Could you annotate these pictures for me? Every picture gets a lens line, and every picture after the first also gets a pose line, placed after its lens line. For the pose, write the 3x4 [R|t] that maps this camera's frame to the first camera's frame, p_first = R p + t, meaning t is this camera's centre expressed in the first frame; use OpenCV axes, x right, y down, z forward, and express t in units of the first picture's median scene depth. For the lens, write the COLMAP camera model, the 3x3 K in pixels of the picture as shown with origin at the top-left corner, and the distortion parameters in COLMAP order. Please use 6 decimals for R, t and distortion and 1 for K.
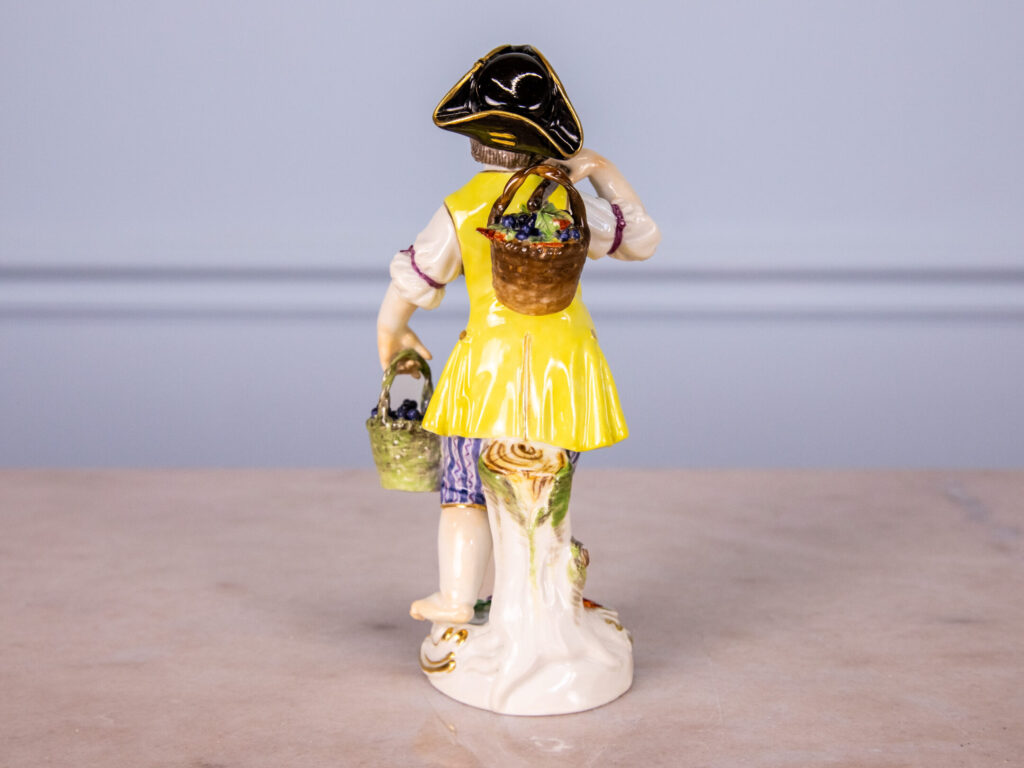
lens RADIAL K [[1547.1, 0, 504.9], [0, 1547.1, 375.9], [0, 0, 1]] dist [0.003365, 0.000000]
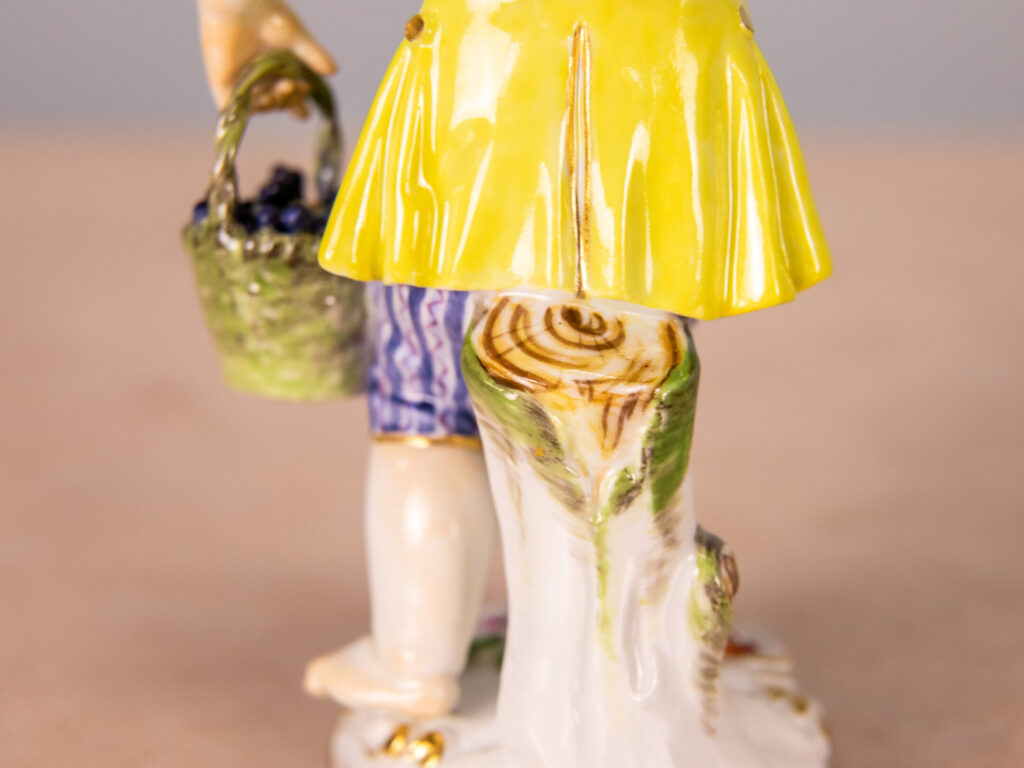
lens RADIAL K [[2416.7, 0, 516.4], [0, 2416.7, 380.0], [0, 0, 1]] dist [0.034121, 0.000000]
pose [[0.999425, -0.024209, 0.023721, -0.018306], [0.019275, 0.981647, 0.189731, -0.055622], [-0.027878, -0.189165, 0.981550, 0.385519]]
